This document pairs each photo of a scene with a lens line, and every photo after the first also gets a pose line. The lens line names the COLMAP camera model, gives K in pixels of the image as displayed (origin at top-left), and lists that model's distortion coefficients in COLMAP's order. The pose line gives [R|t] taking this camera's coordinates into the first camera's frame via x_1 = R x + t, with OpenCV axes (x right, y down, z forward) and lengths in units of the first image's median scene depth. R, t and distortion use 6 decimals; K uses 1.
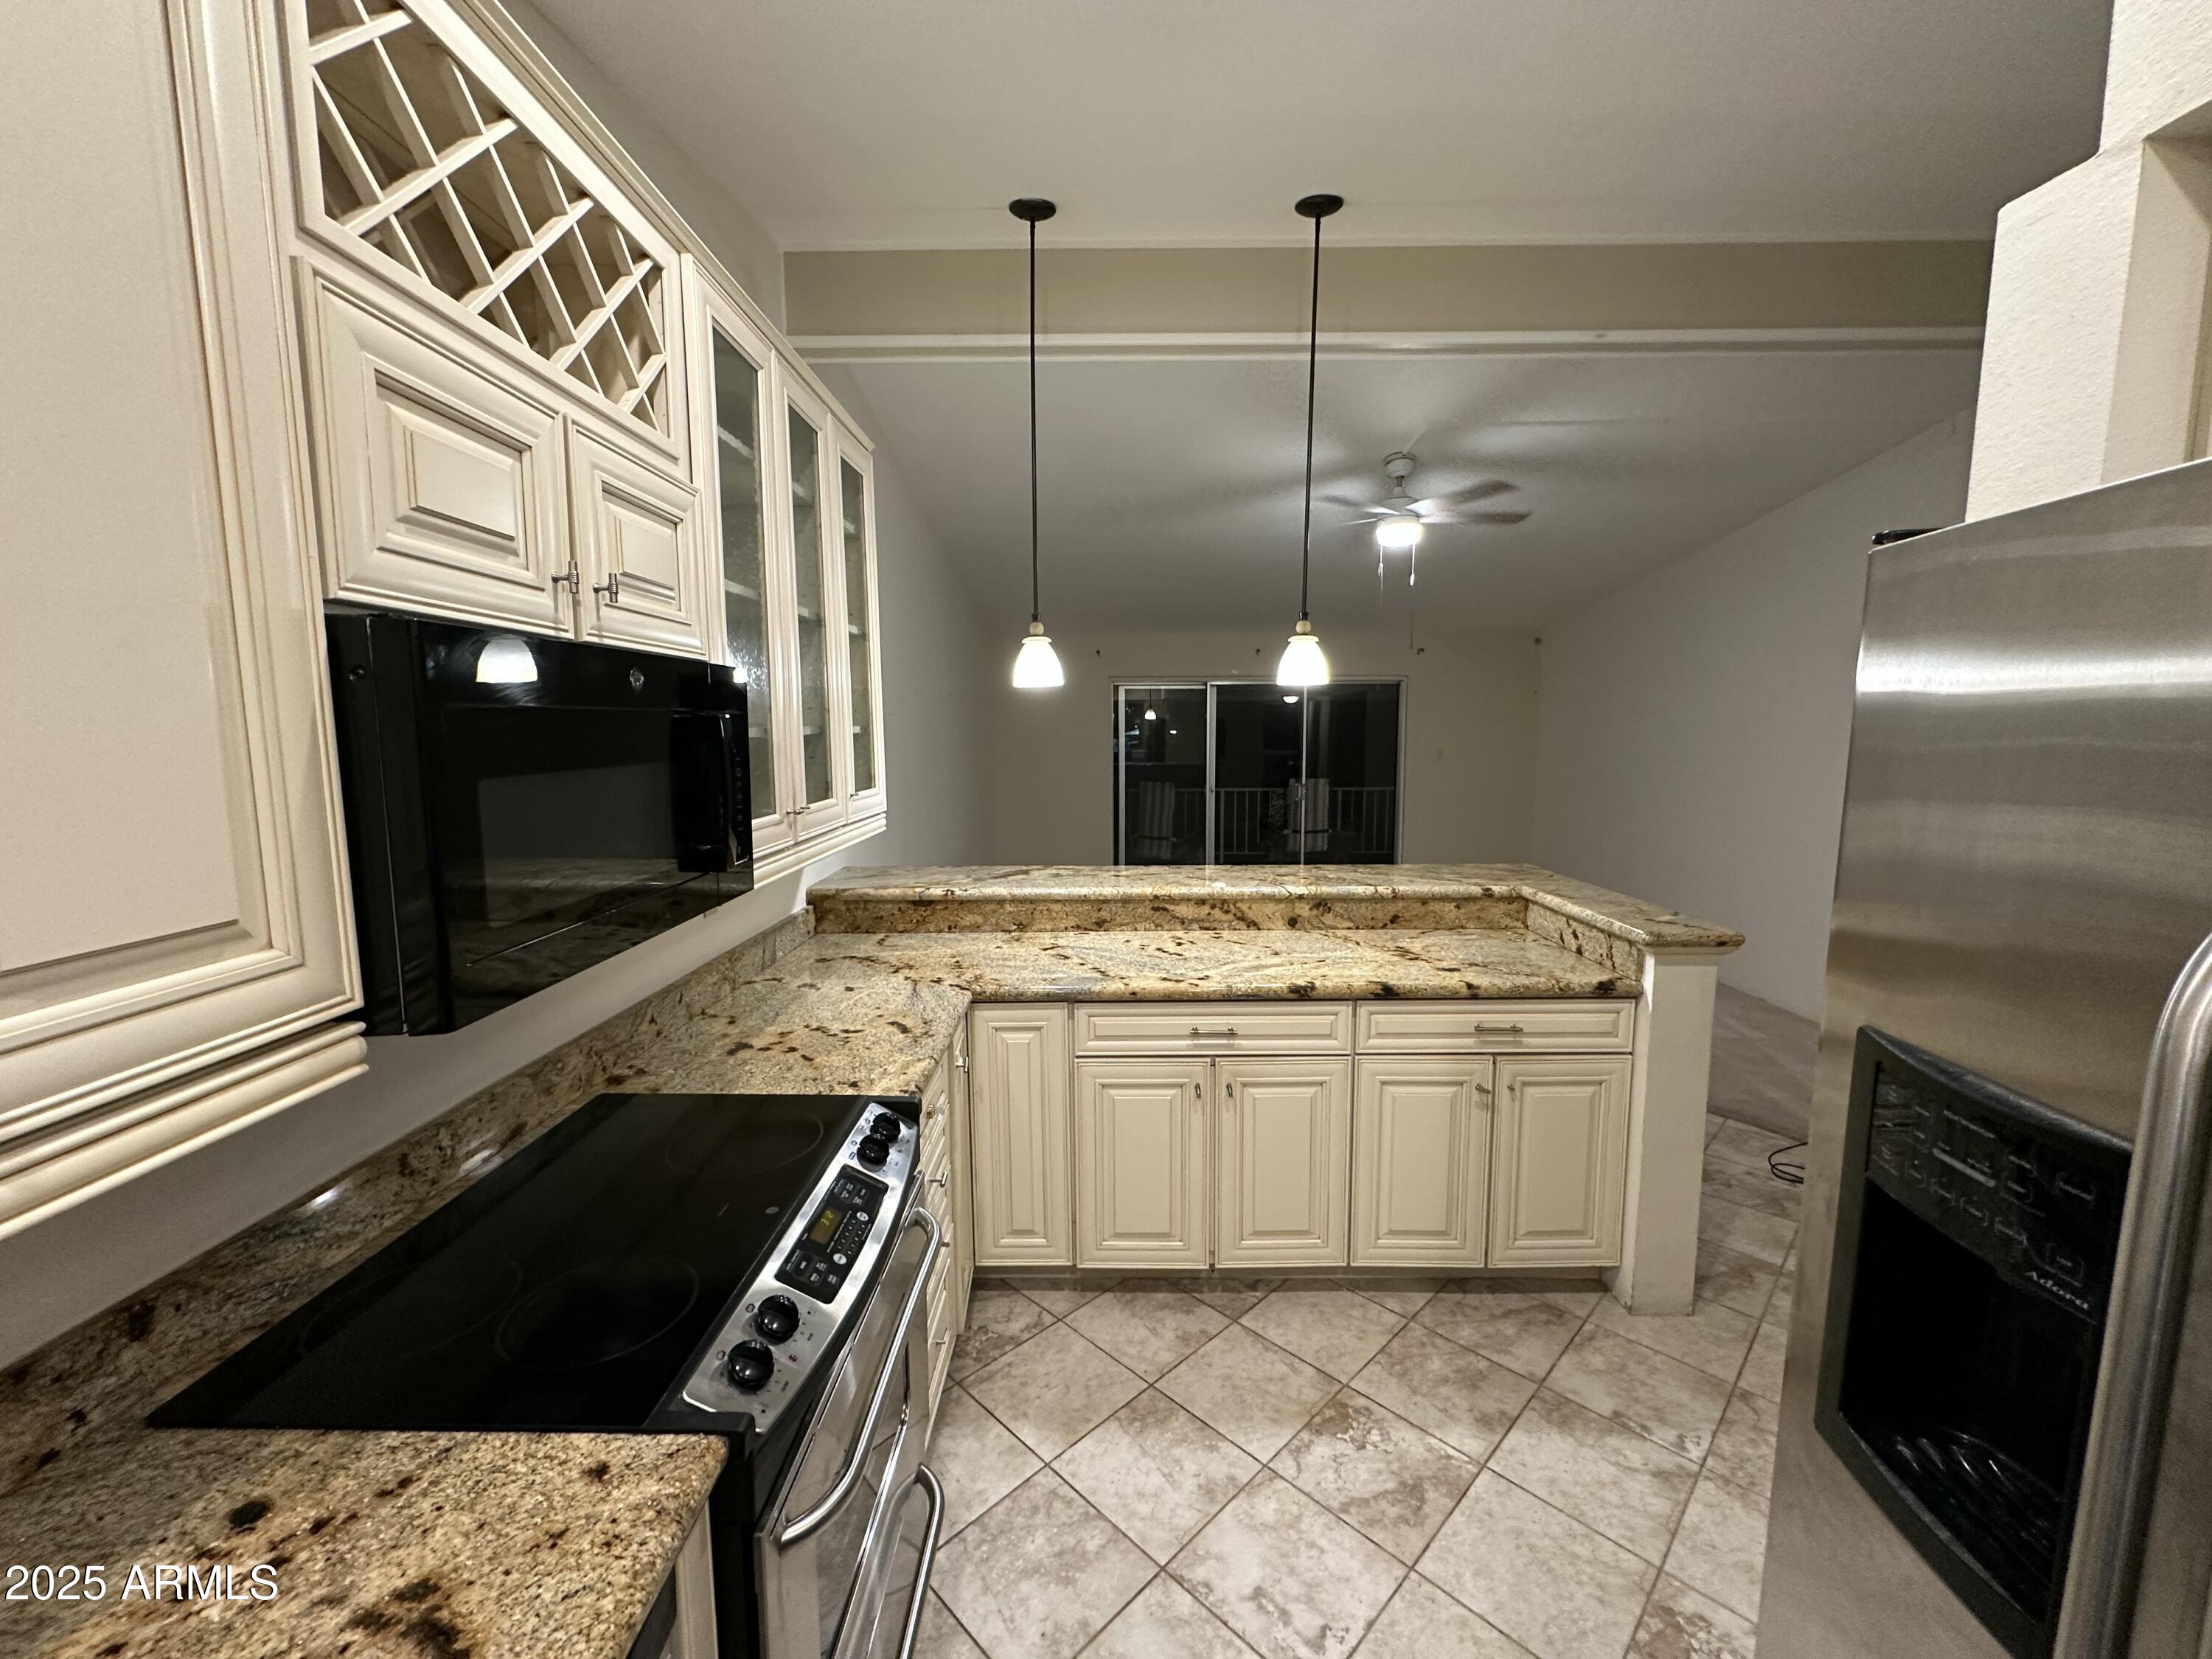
lens RADIAL K [[881.9, 0, 1106.0], [0, 881.9, 829.5], [0, 0, 1]] dist [-0.002808, -0.000134]
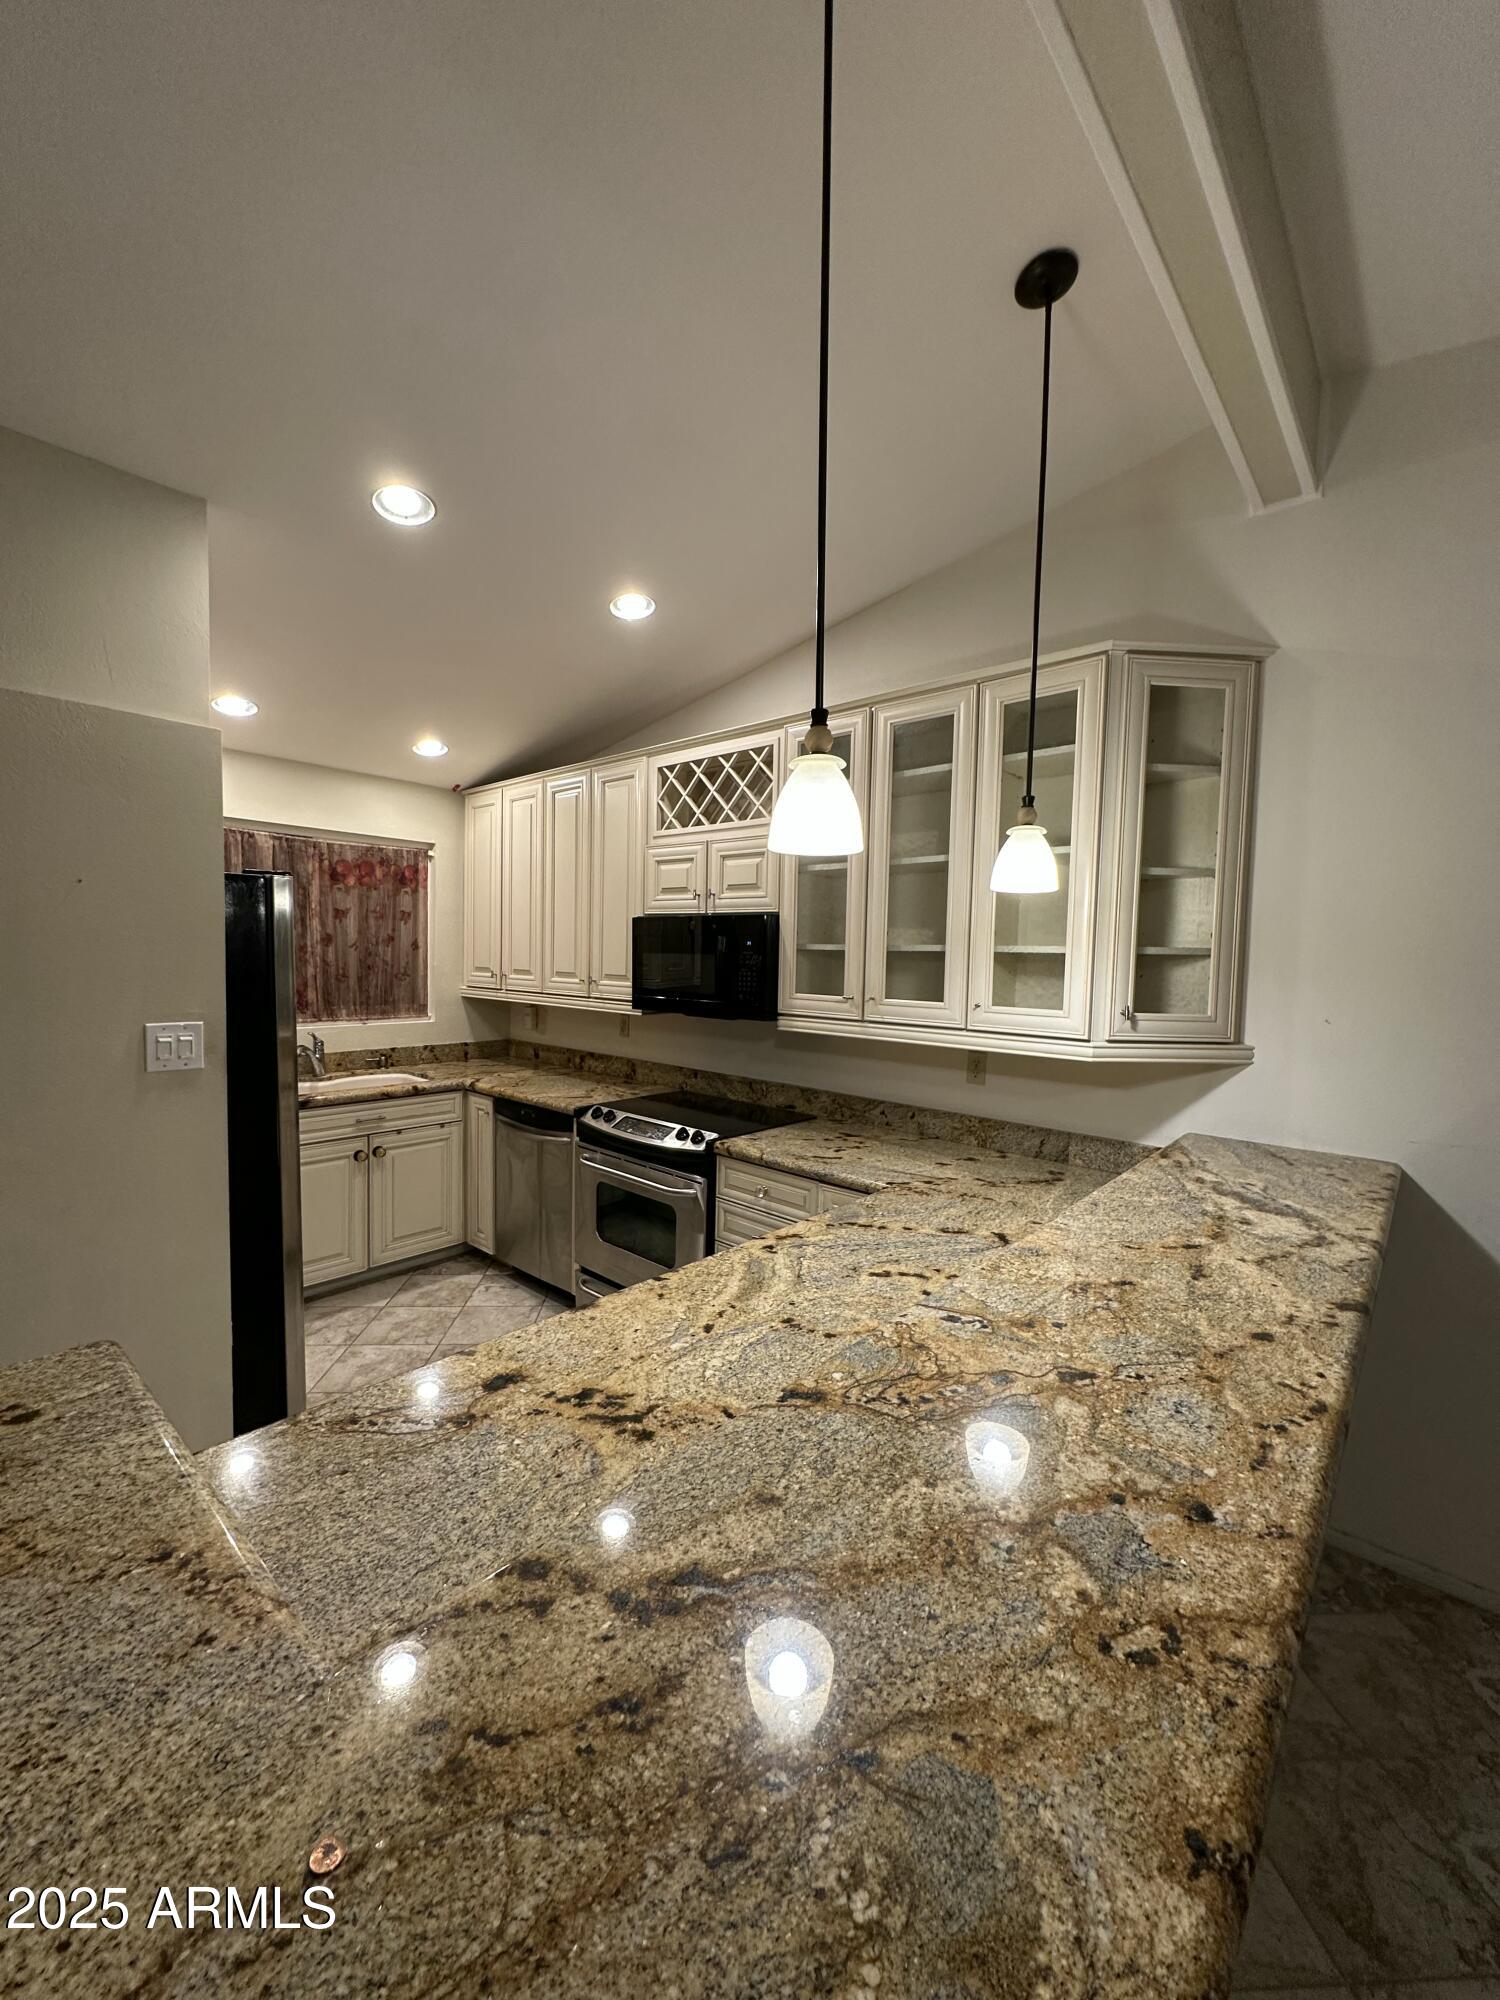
lens RADIAL K [[797.4, 0, 756.2], [0, 797.4, 1003.5], [0, 0, 1]] dist [-0.002808, -0.000134]
pose [[-0.656642, 0.037902, -0.753250, 0.822062], [-0.106744, 0.984012, 0.142567, -0.192882], [0.746611, 0.174020, -0.642098, 1.770711]]
